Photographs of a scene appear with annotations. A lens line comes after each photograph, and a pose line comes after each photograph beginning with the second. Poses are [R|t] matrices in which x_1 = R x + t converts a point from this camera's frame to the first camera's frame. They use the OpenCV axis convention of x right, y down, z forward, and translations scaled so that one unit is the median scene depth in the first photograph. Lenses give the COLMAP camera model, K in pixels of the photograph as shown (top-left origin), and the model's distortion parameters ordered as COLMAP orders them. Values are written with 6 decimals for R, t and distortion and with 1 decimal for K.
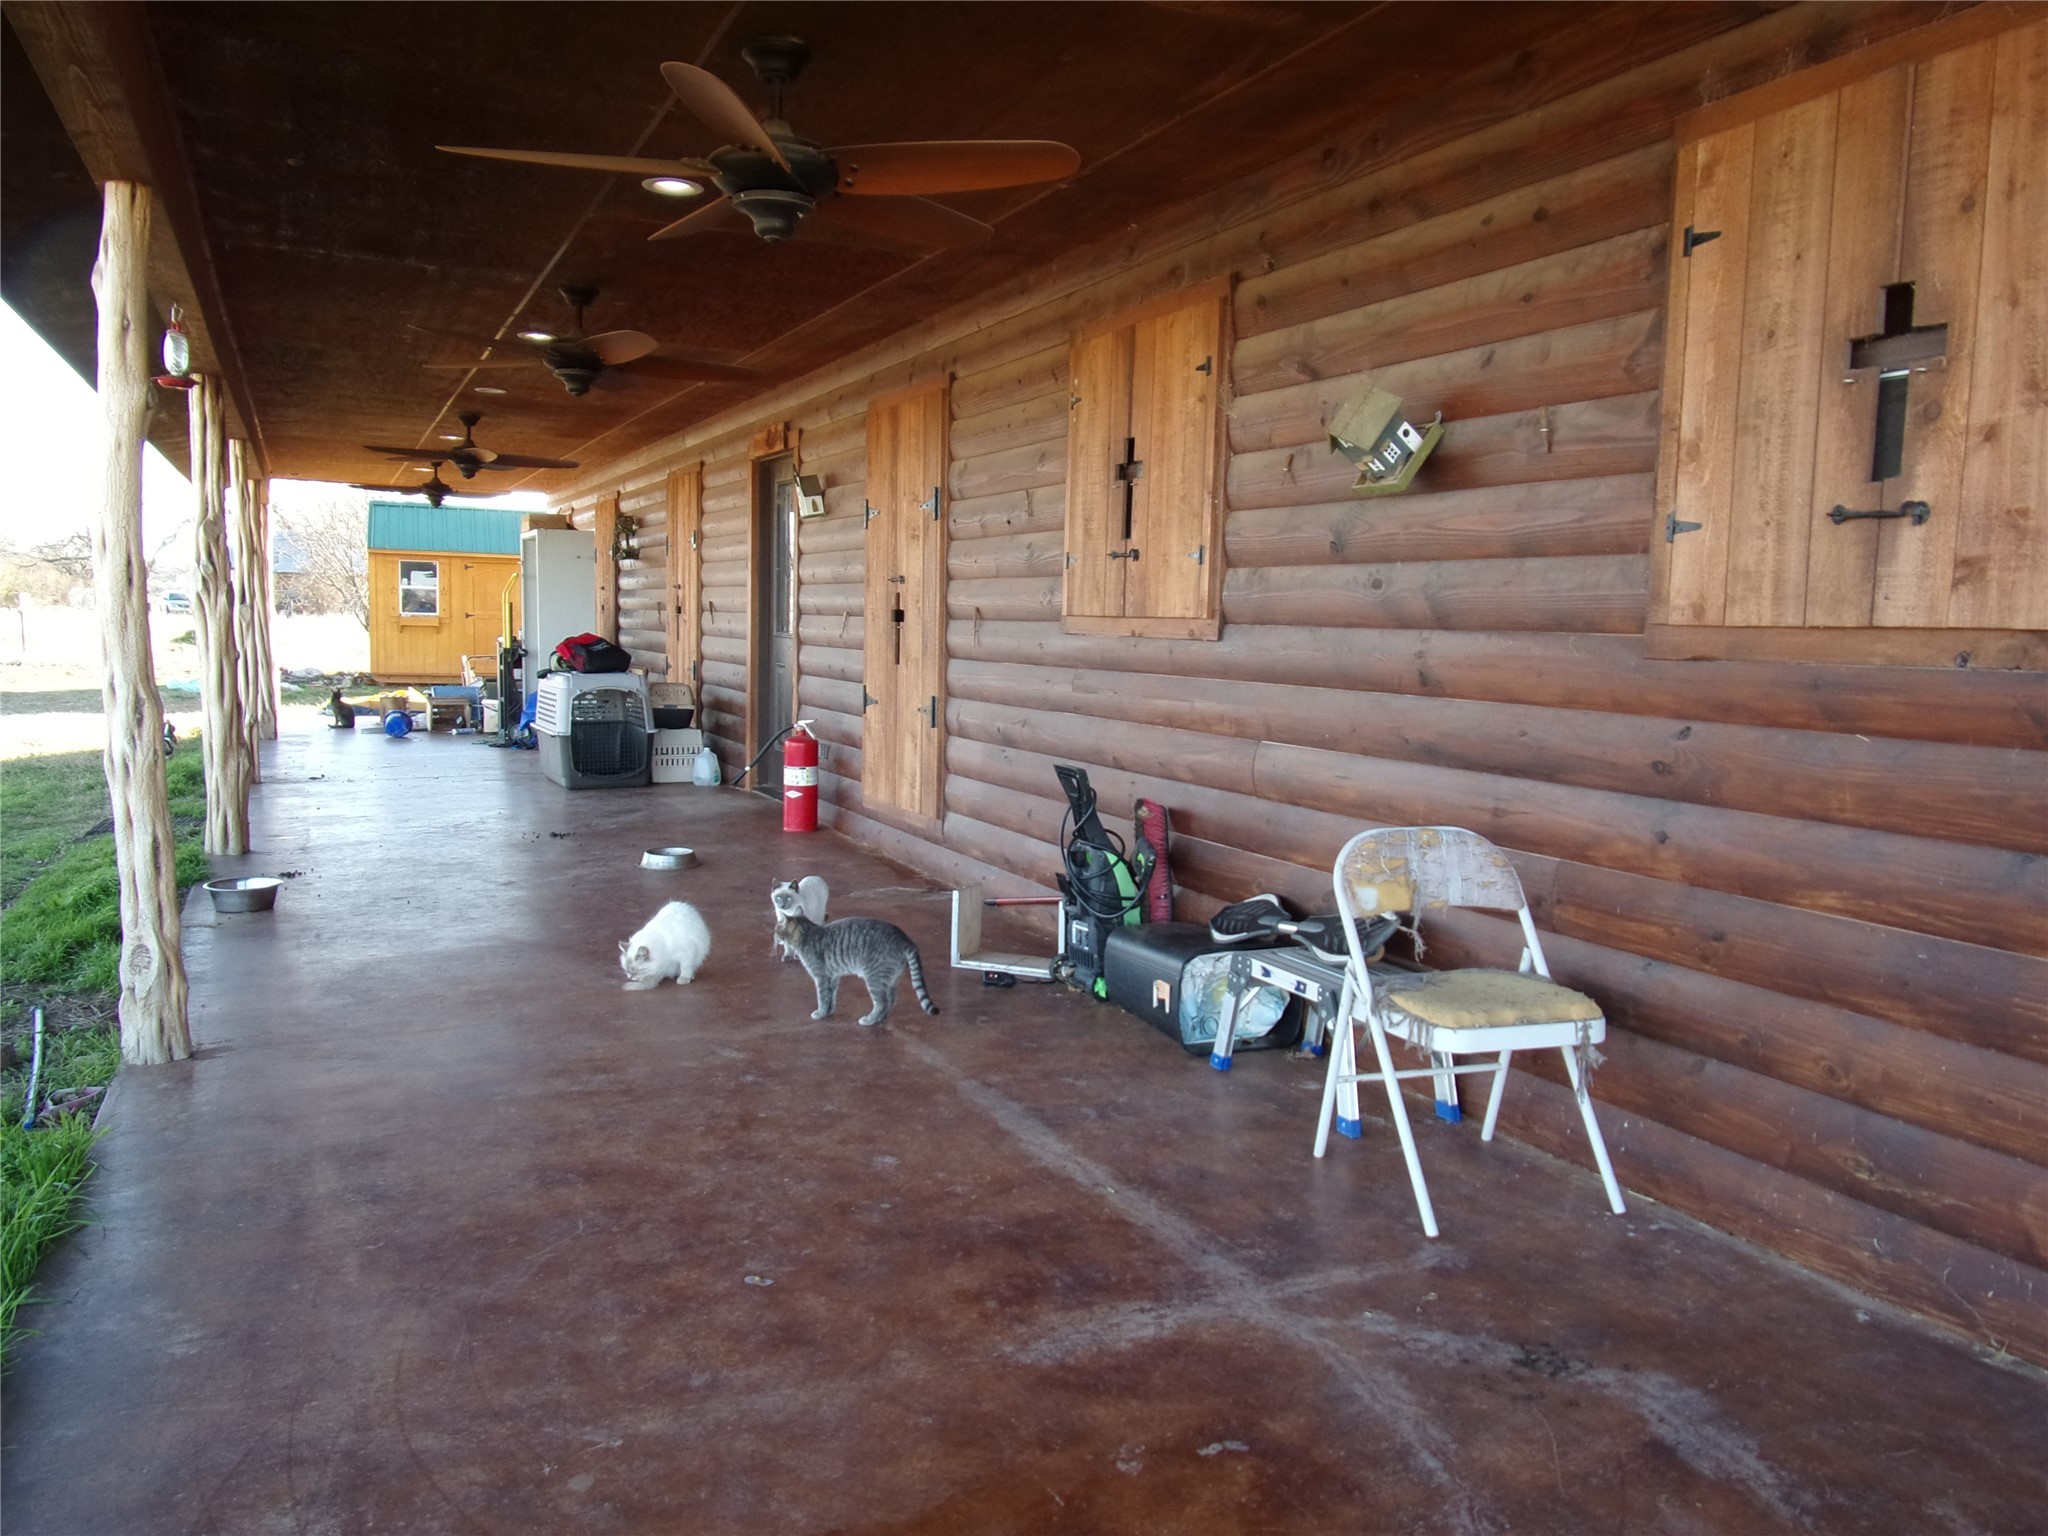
lens RADIAL K [[1540.2, 0, 1024.0], [0, 1540.2, 768.0], [0, 0, 1]] dist [0.037681, -0.072482]
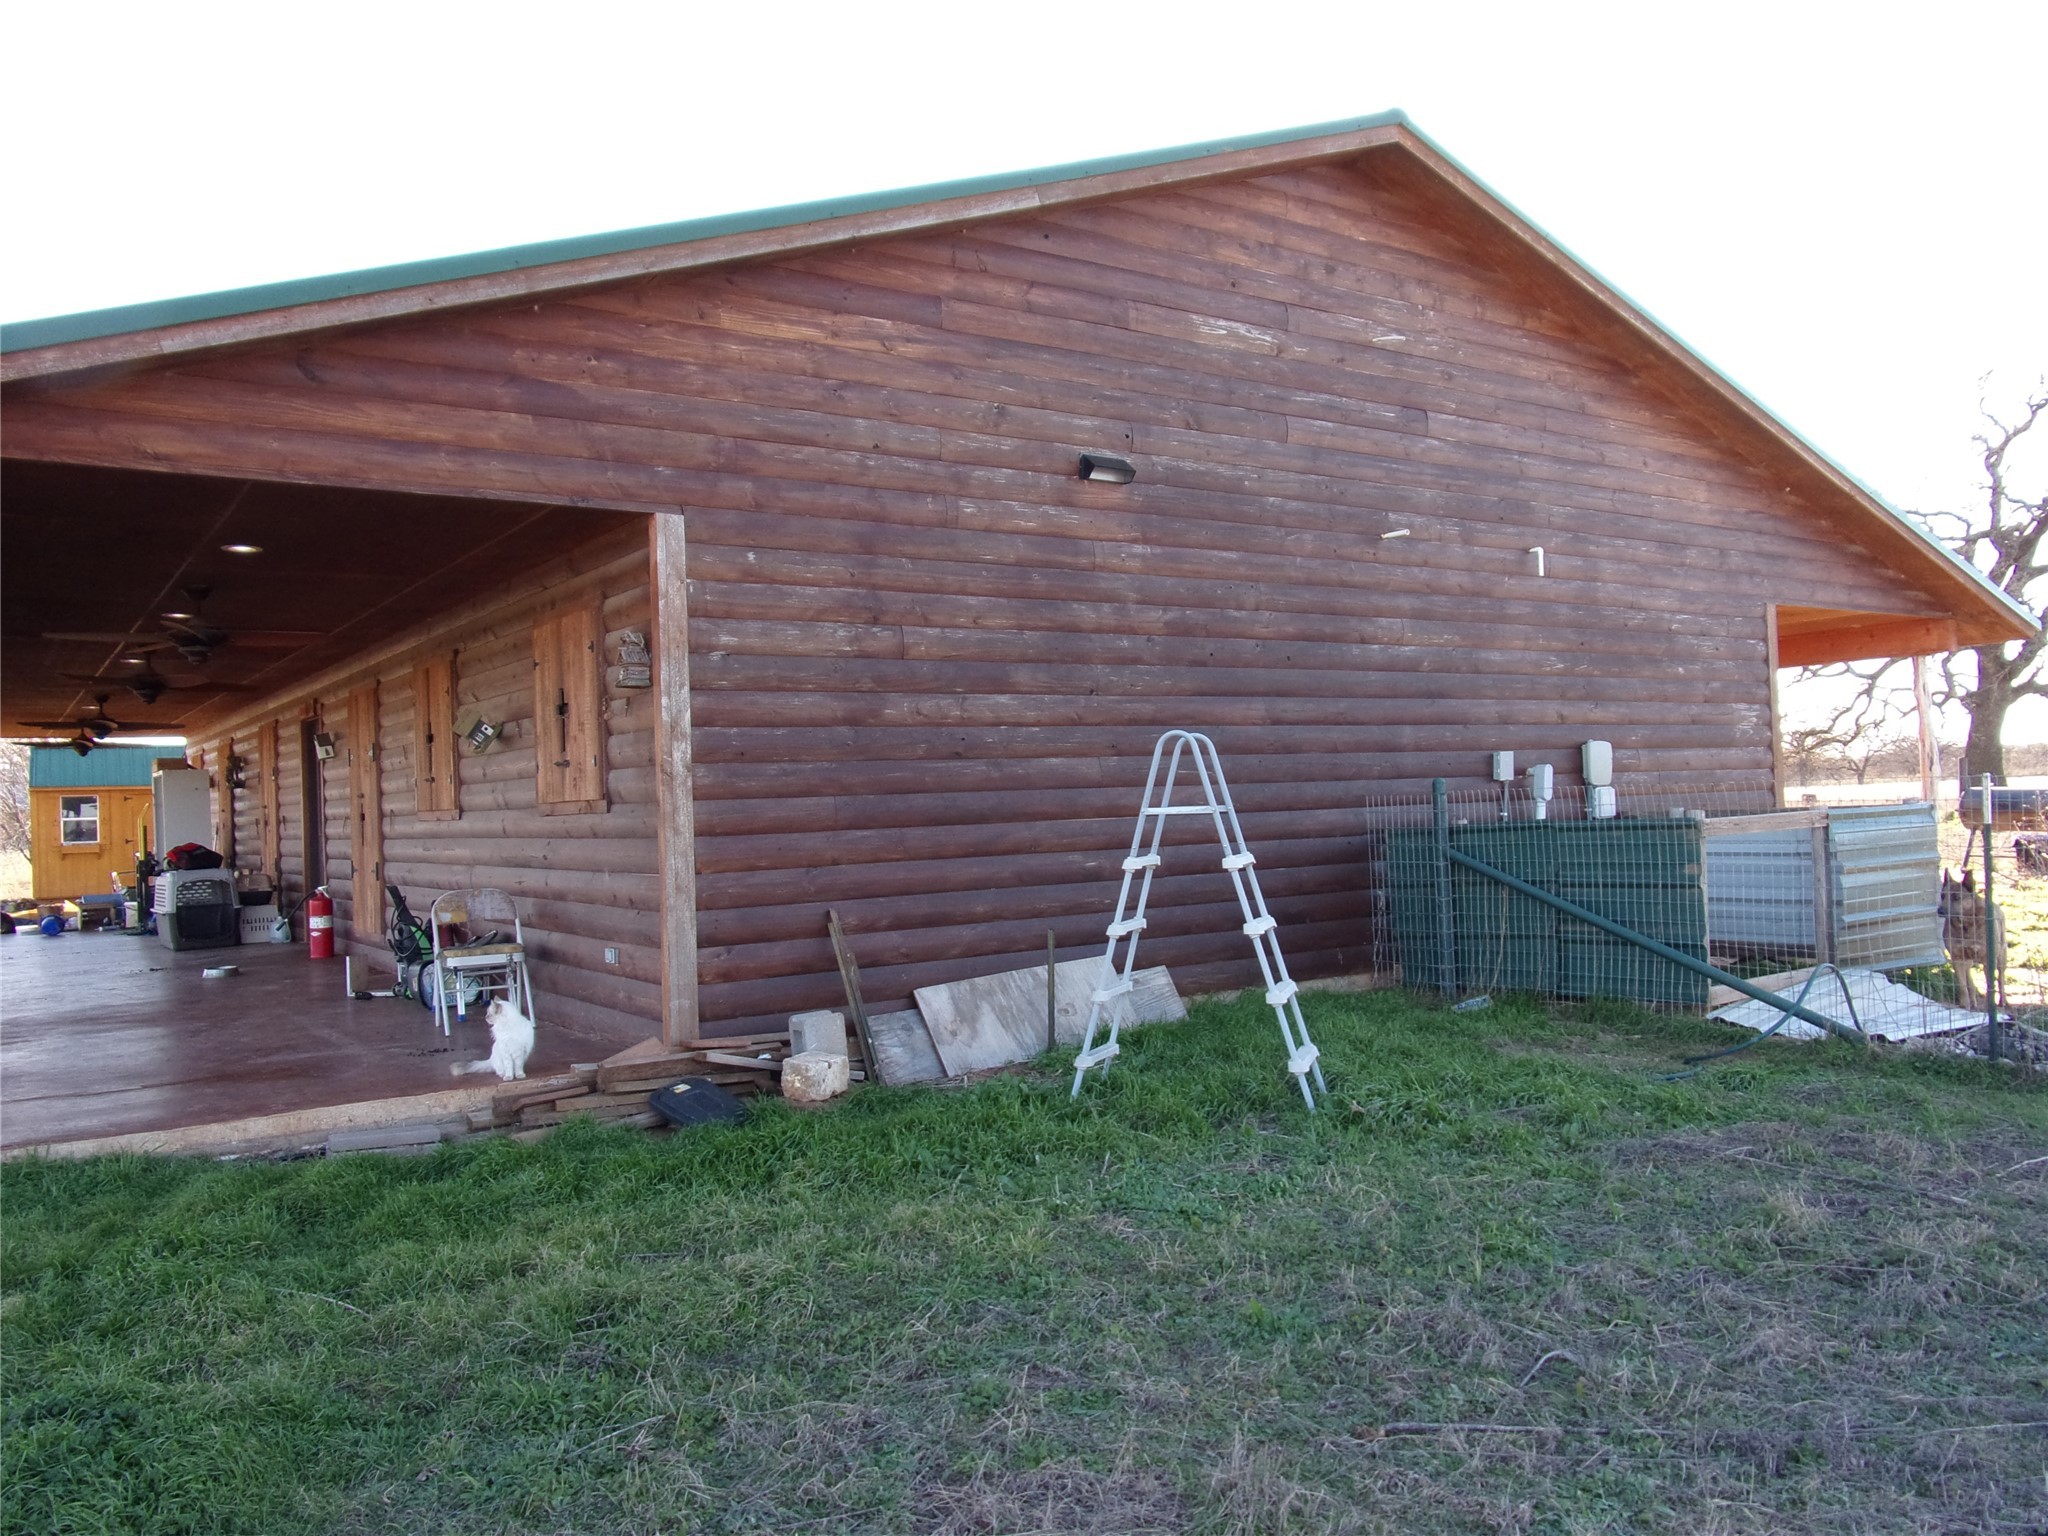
lens RADIAL K [[1568.3, 0, 1021.8], [0, 1568.3, 790.0], [0, 0, 1]] dist [-0.067442, 0.121798]
pose [[0.984449, -0.060953, 0.164756, 0.230056], [0.077890, 0.992096, -0.098375, 0.062309], [-0.157457, 0.109678, 0.981416, -0.517011]]
